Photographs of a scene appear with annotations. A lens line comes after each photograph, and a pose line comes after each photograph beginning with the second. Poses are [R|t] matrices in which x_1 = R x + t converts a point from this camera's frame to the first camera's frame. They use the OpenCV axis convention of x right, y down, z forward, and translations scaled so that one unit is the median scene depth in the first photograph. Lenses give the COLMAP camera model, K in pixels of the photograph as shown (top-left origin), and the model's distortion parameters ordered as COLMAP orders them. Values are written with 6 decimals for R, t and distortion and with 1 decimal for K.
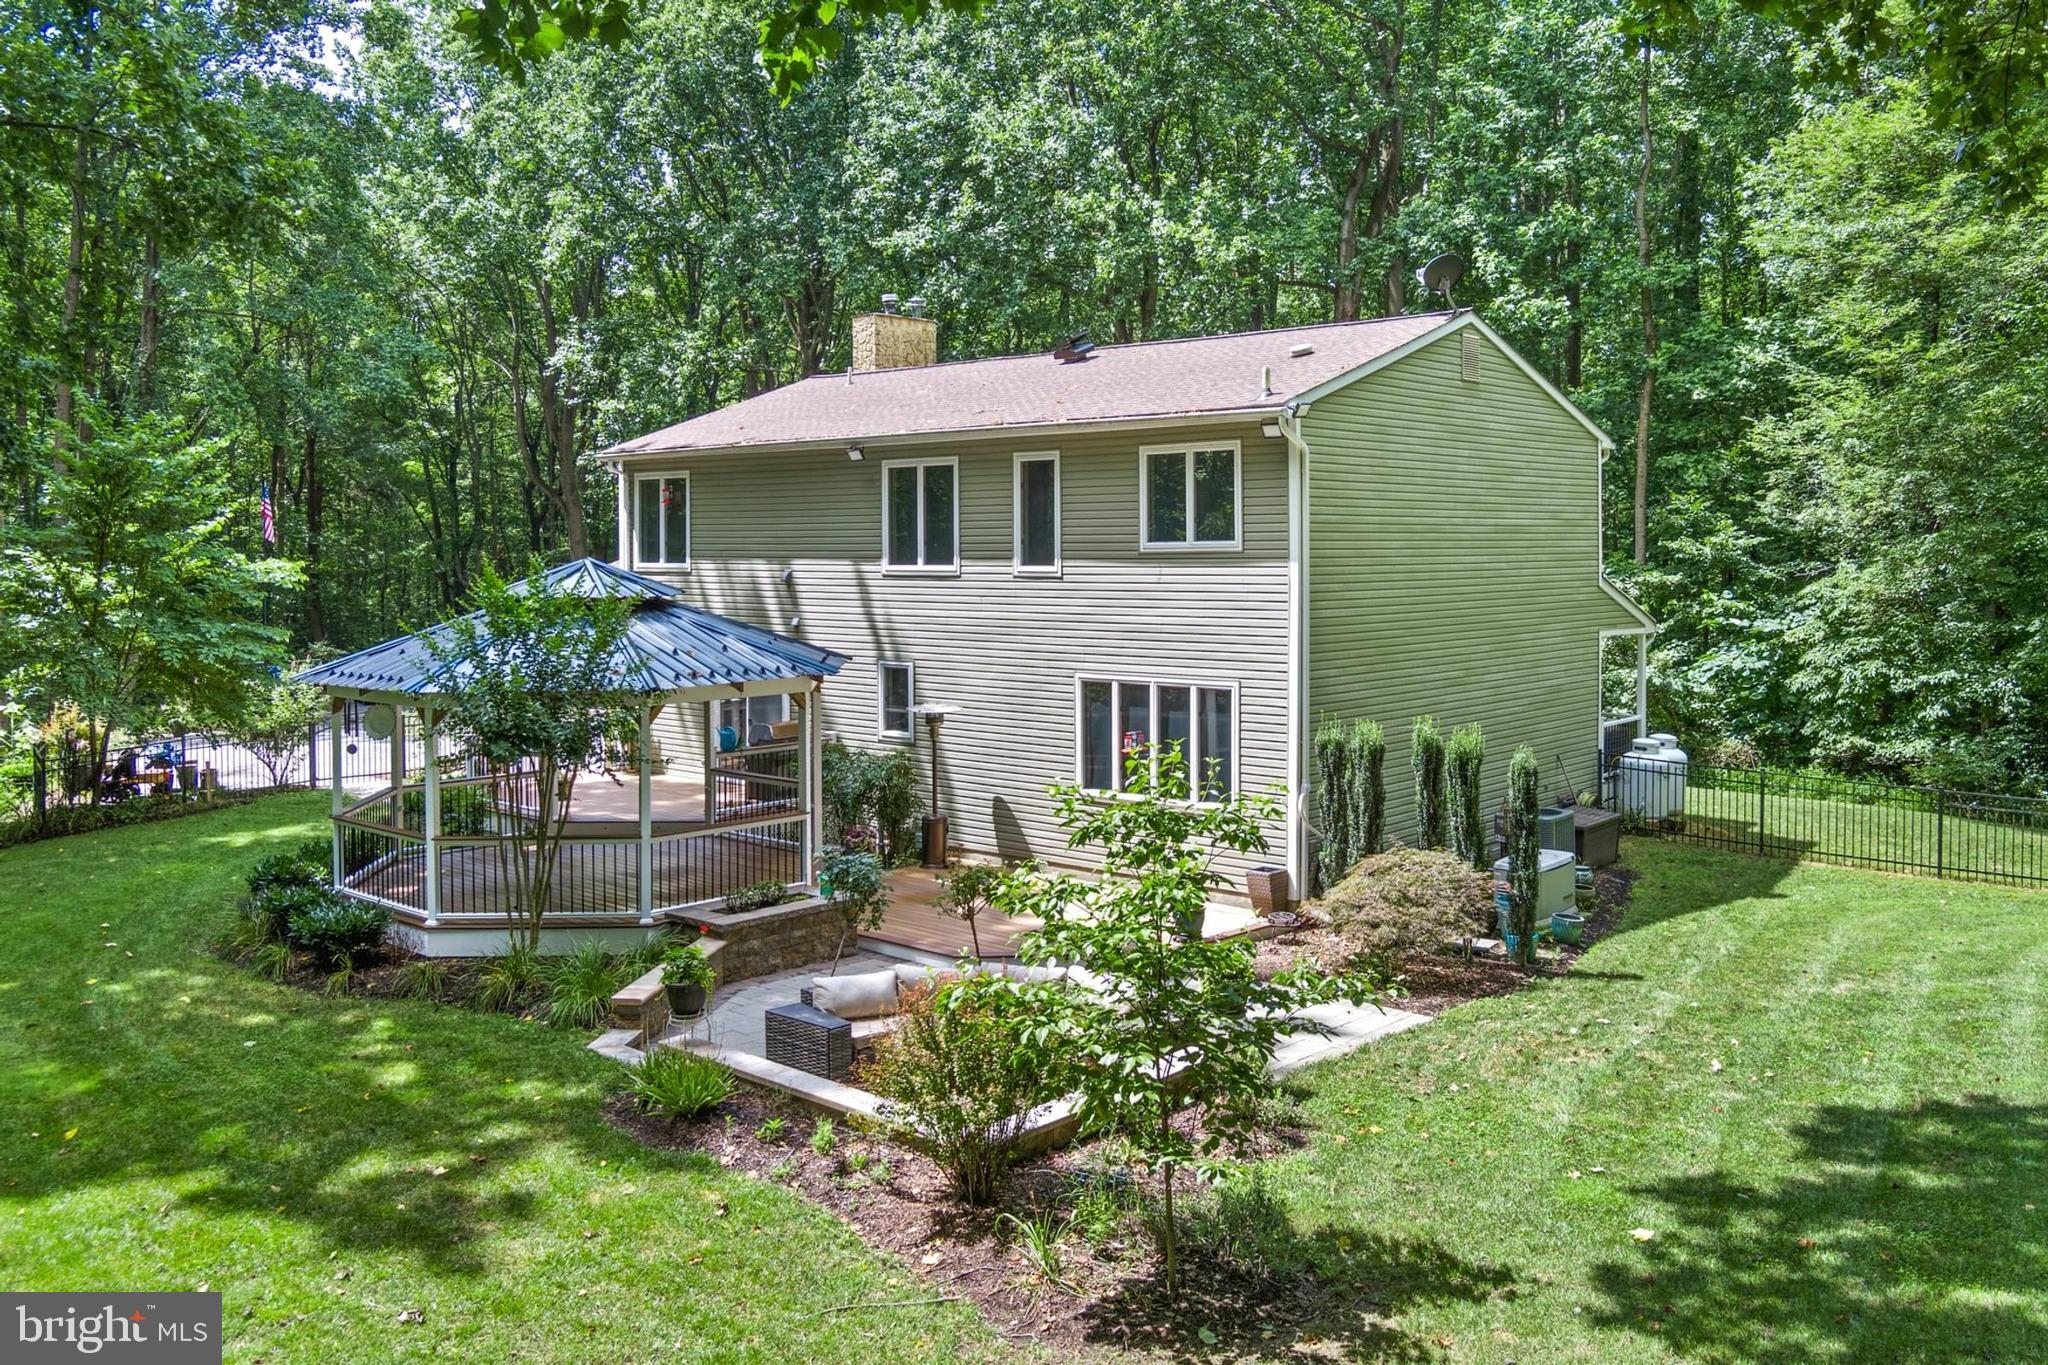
lens RADIAL K [[1677.4, 0, 1022.5], [0, 1677.4, 685.1], [0, 0, 1]] dist [-0.077667, 0.000873]
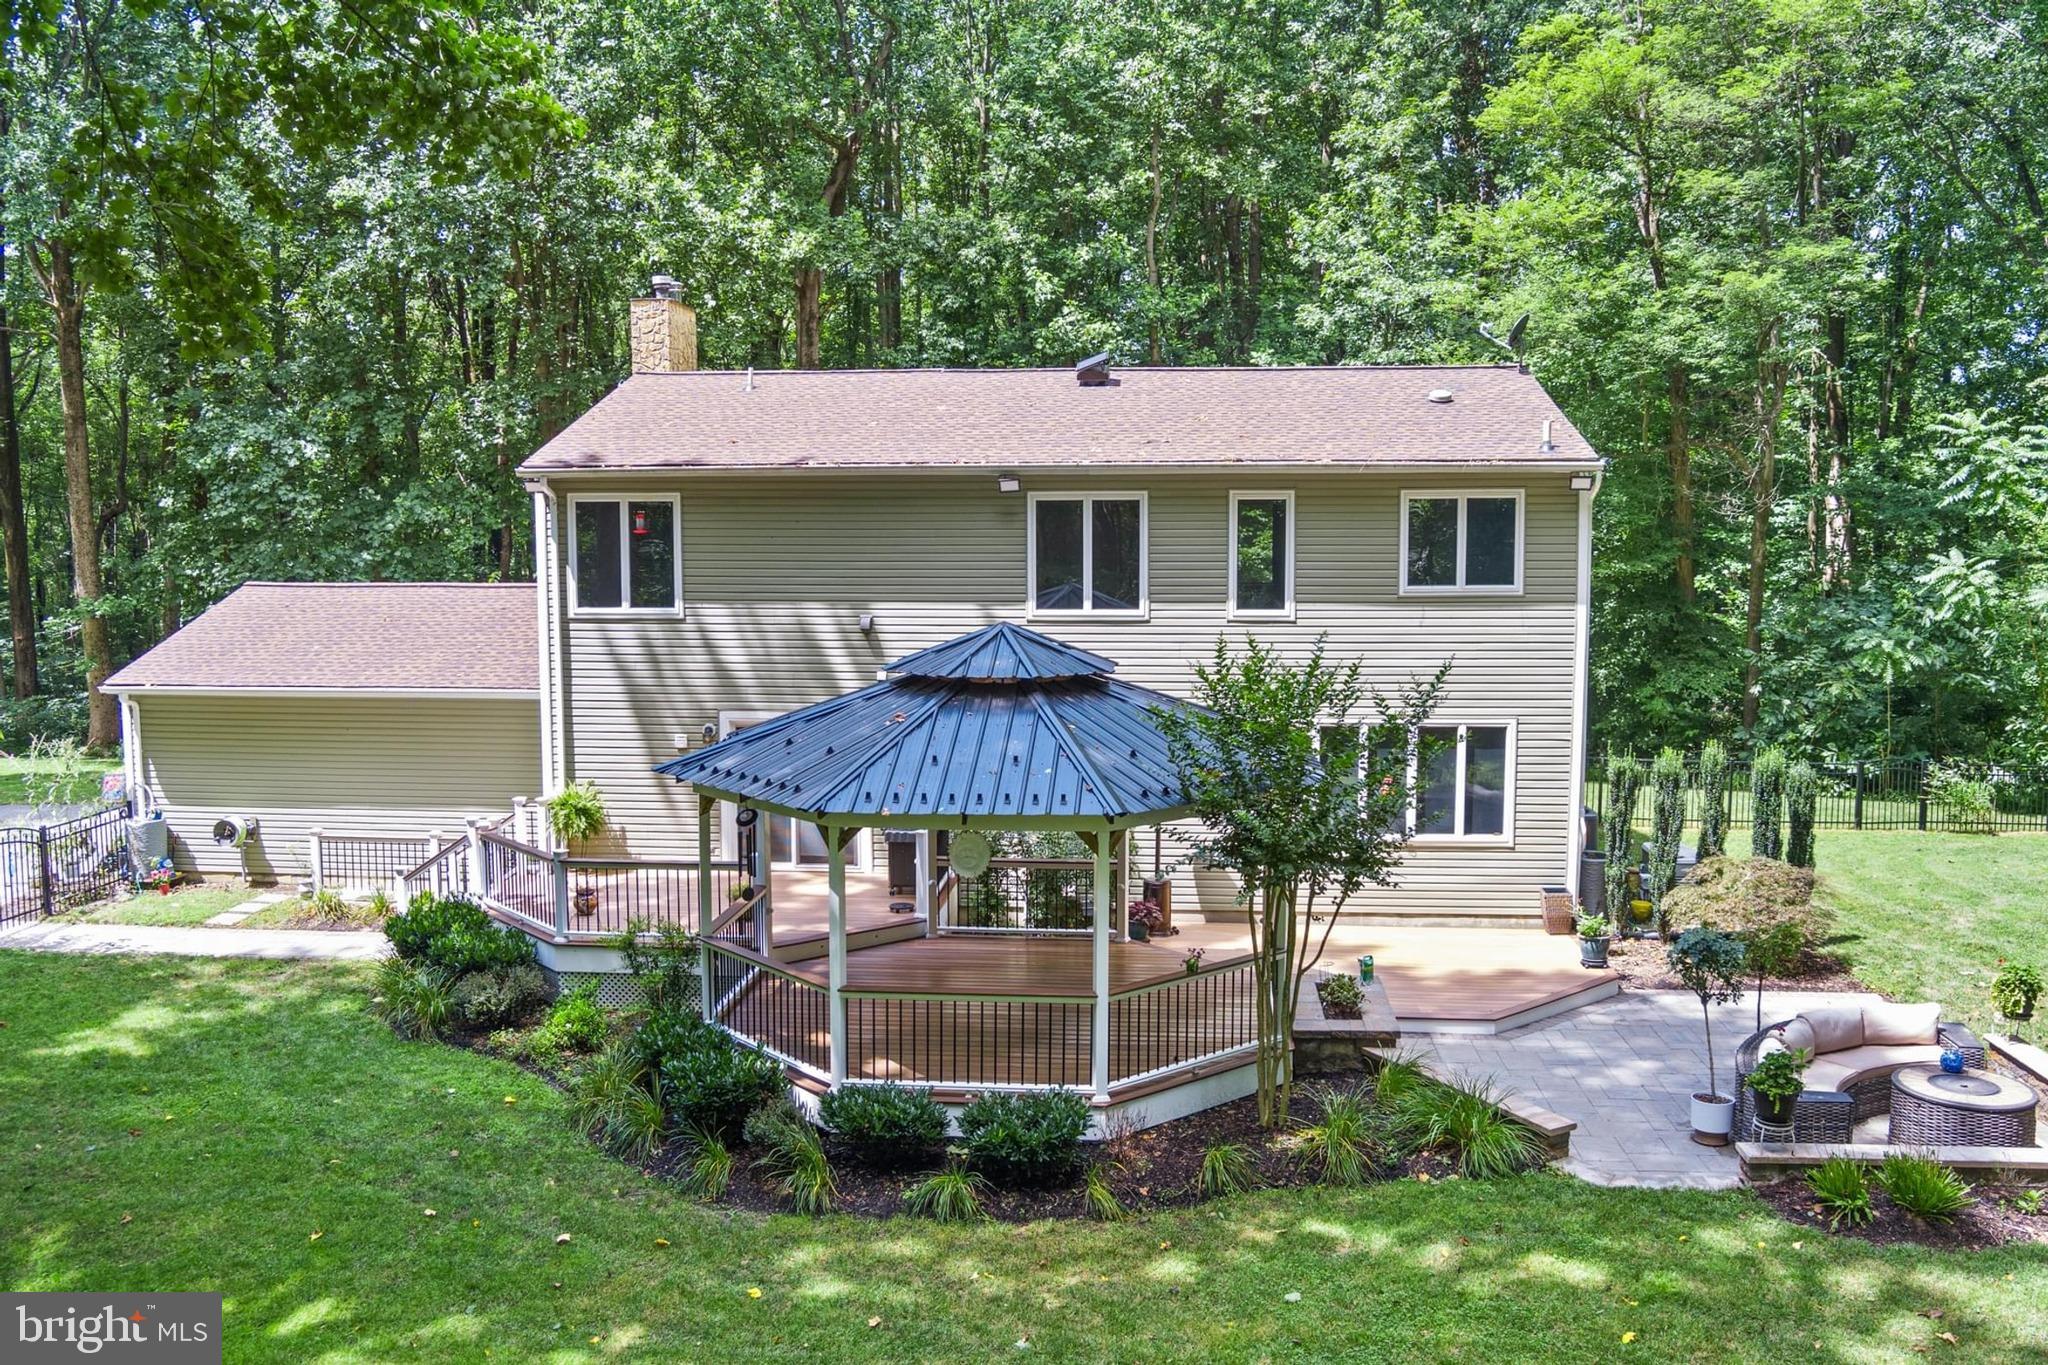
lens RADIAL K [[1677.4, 0, 1024.2], [0, 1677.4, 679.2], [0, 0, 1]] dist [-0.077667, 0.000873]
pose [[0.800145, -0.055101, 0.597270, -0.631218], [0.049357, 0.998443, 0.025989, -0.058884], [-0.597772, 0.008685, 0.801619, 0.294396]]
